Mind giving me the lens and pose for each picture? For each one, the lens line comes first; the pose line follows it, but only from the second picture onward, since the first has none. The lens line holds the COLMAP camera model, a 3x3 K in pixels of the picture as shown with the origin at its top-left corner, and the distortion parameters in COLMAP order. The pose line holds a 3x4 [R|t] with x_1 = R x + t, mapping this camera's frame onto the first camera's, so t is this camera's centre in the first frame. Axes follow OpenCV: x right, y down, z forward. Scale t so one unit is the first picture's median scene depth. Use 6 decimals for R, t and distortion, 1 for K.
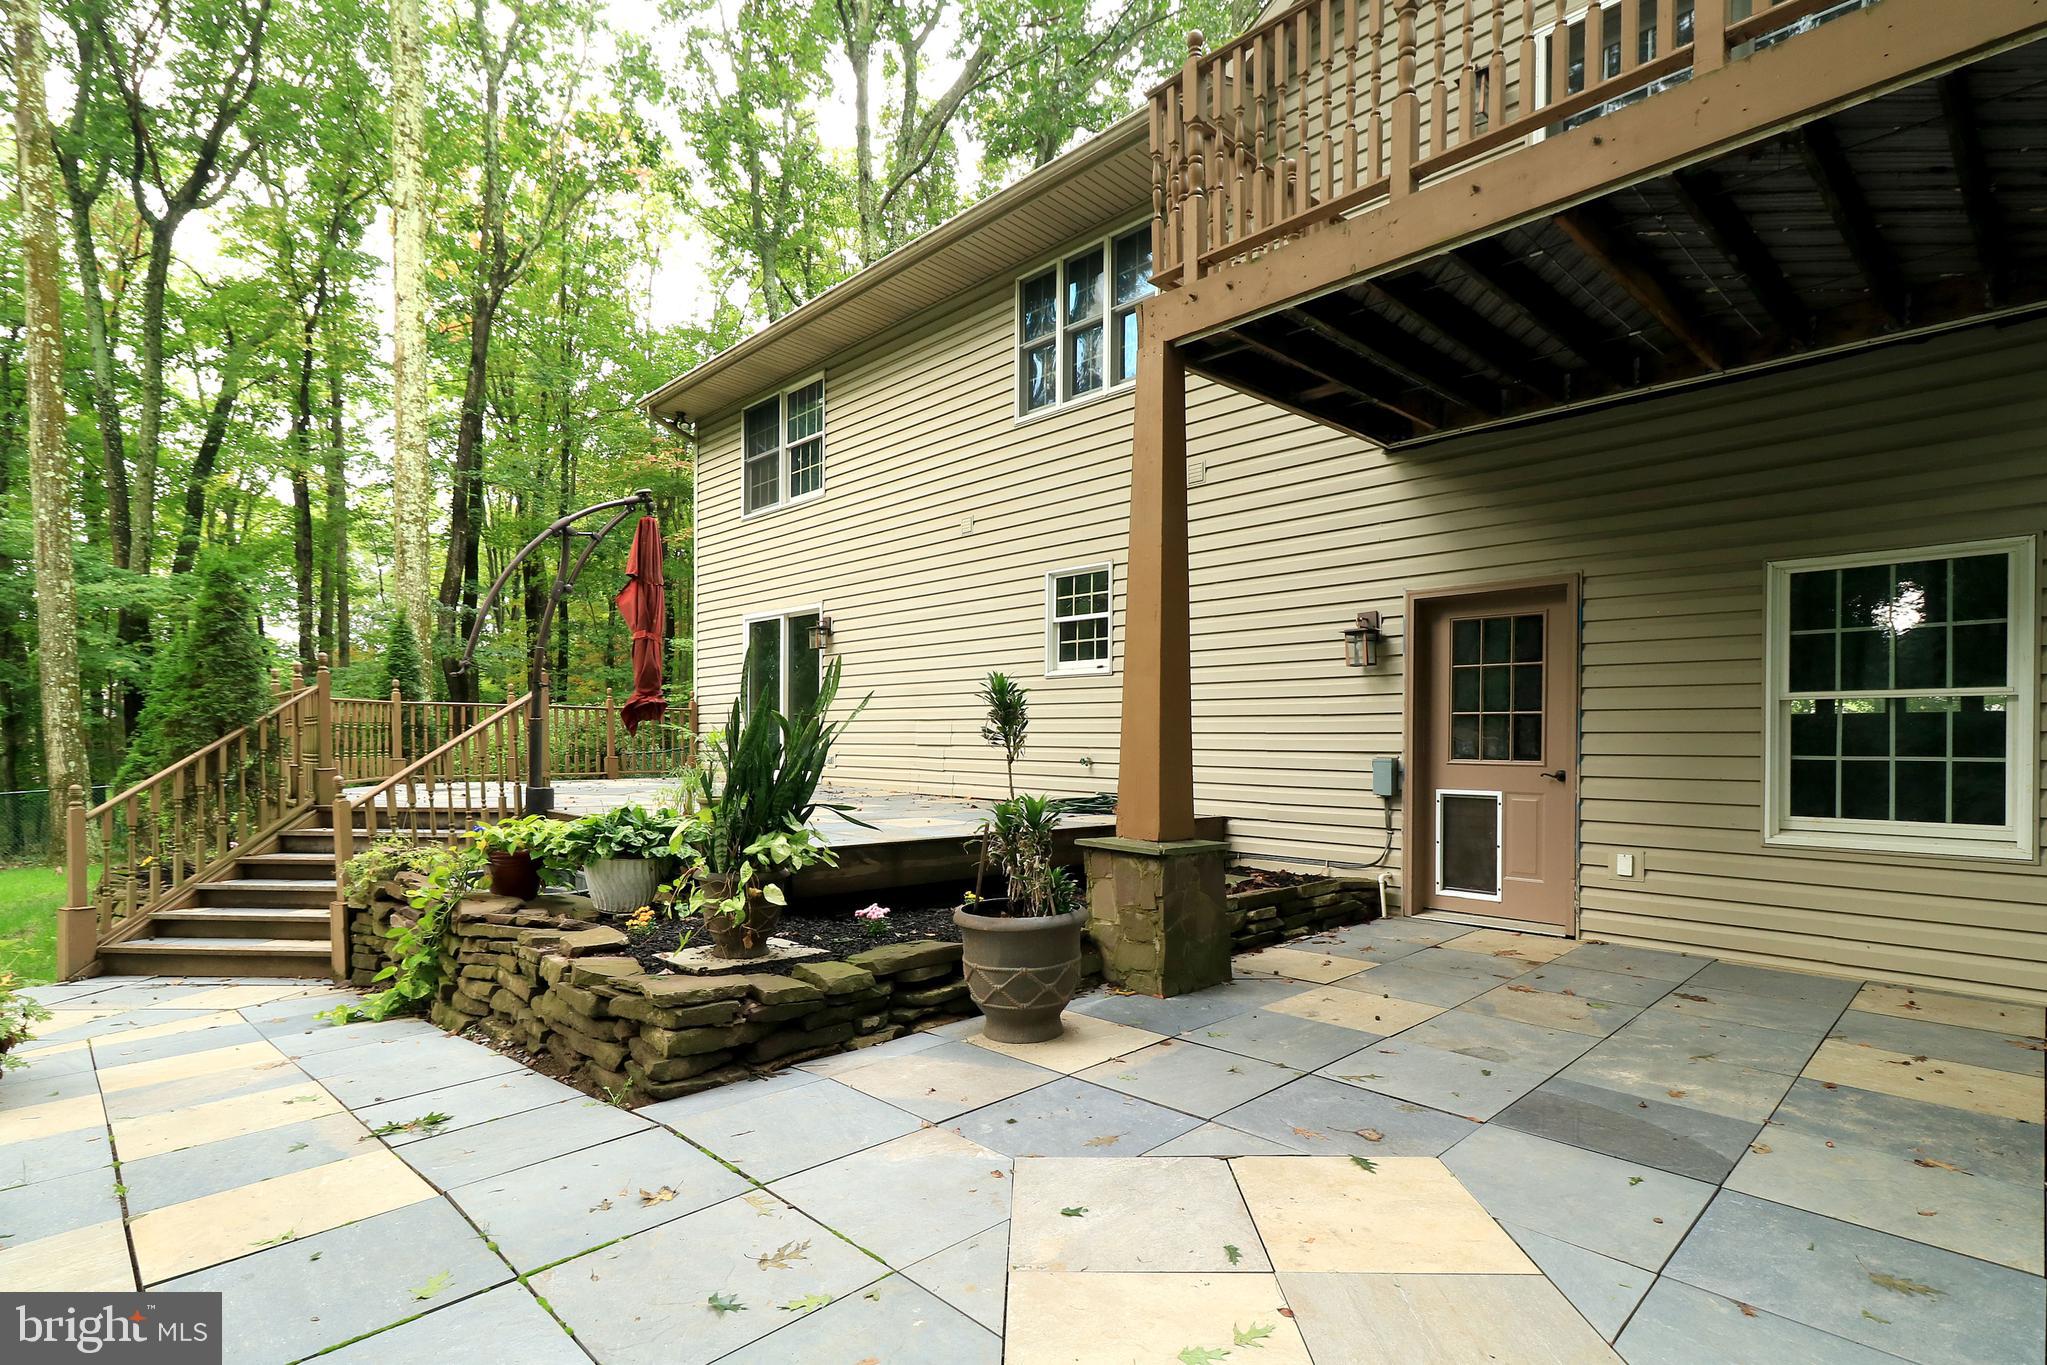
lens RADIAL K [[983.3, 0, 1030.8], [0, 983.3, 748.5], [0, 0, 1]] dist [0.007774, 0.000212]
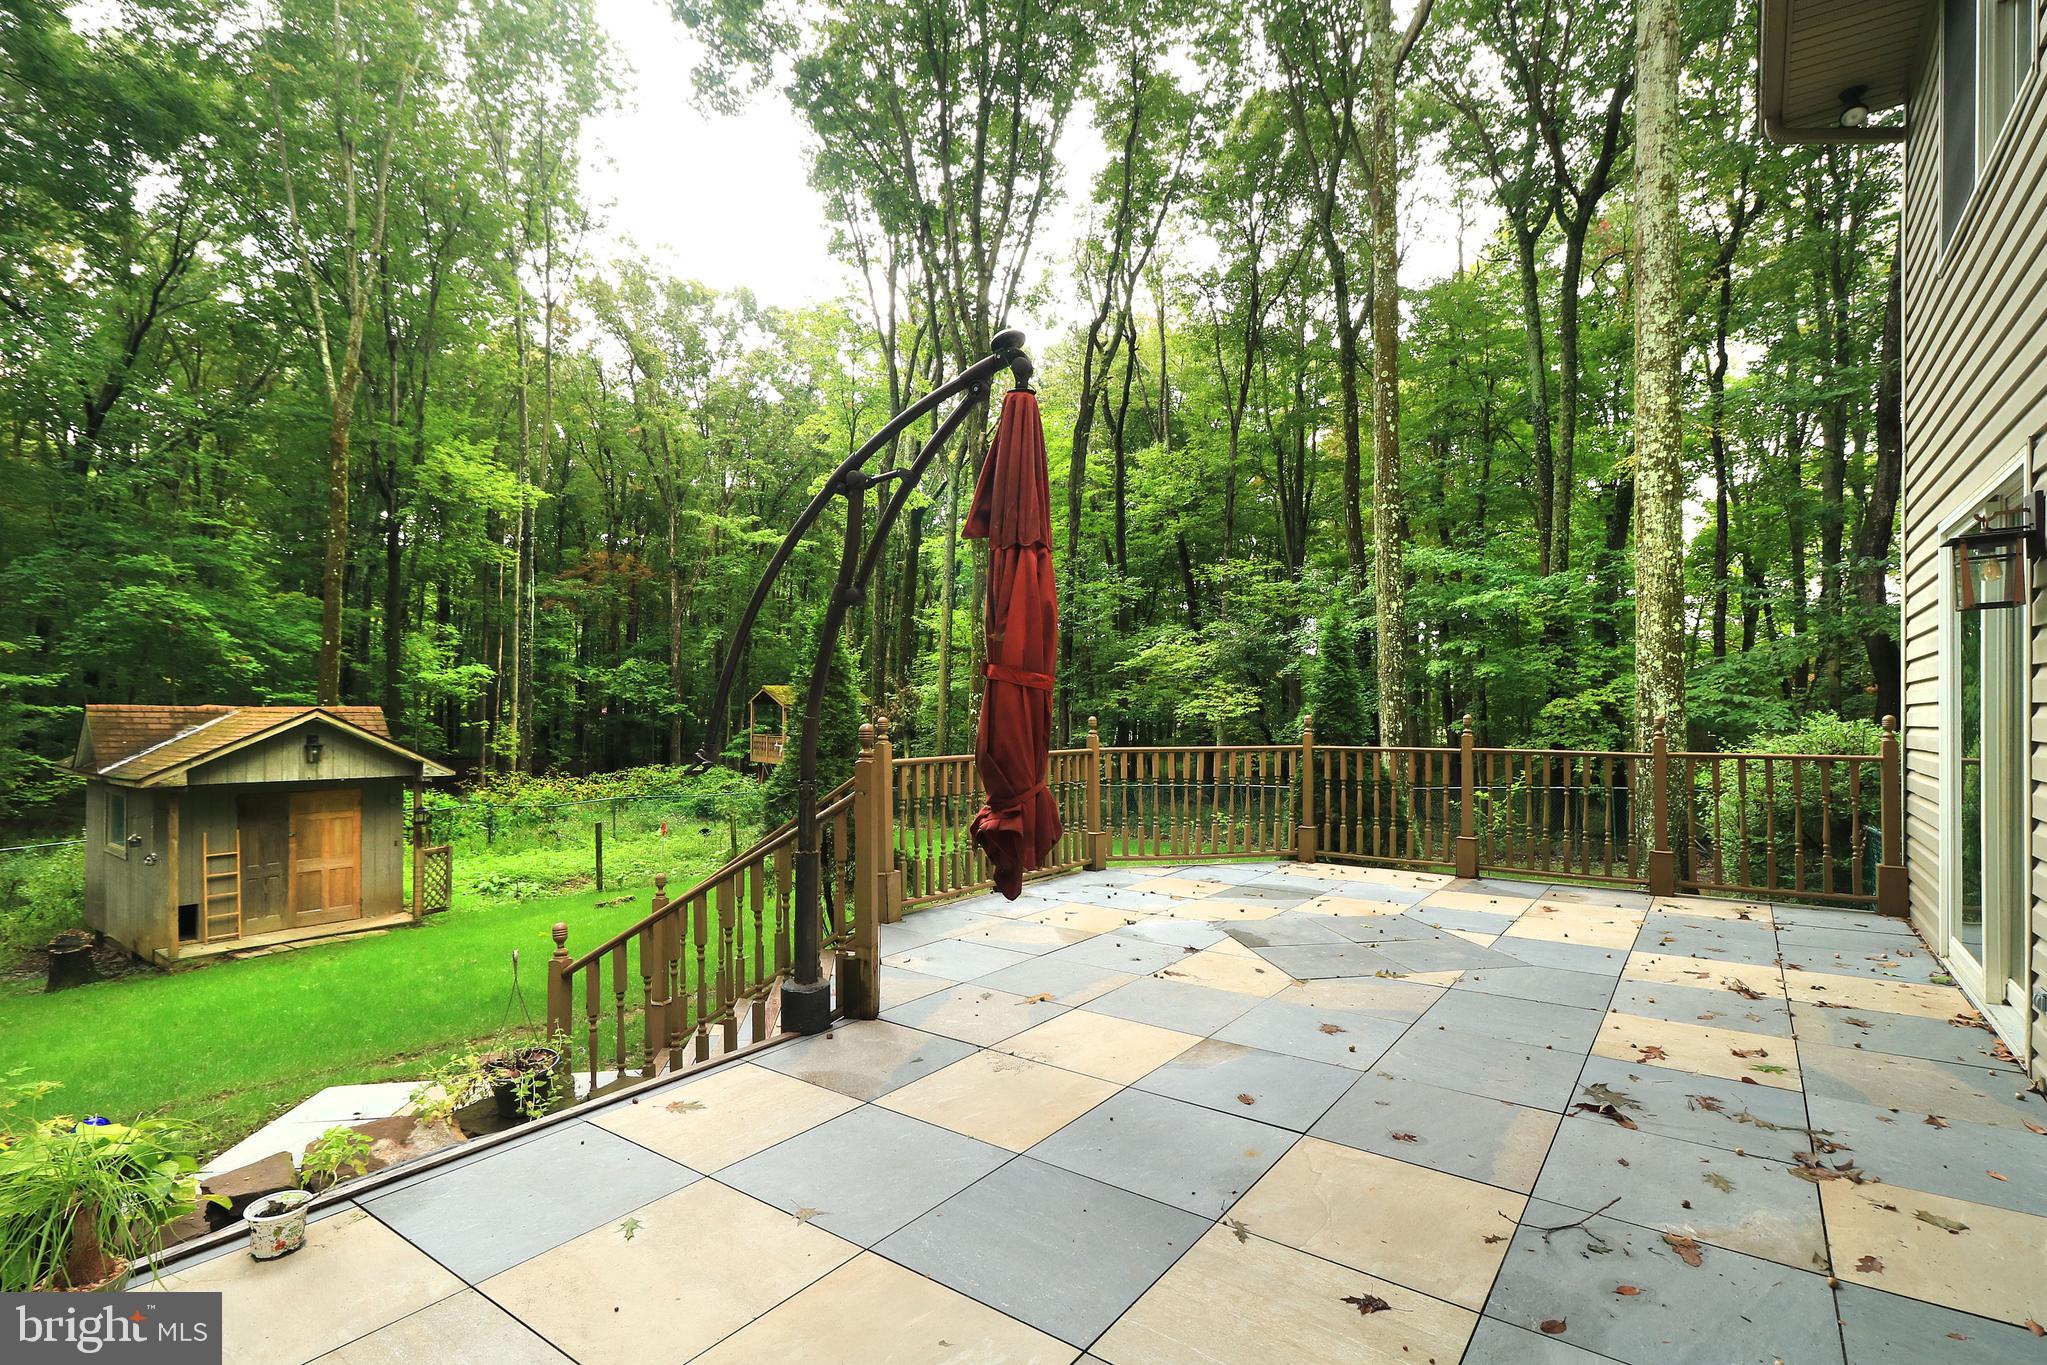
lens RADIAL K [[982.8, 0, 1027.4], [0, 982.8, 696.6], [0, 0, 1]] dist [0.013357, 0.000804]
pose [[0.169561, -0.017702, -0.985361, 0.032598], [-0.005866, 0.999803, -0.018971, -0.085155], [0.985502, 0.008997, 0.169424, 0.843408]]
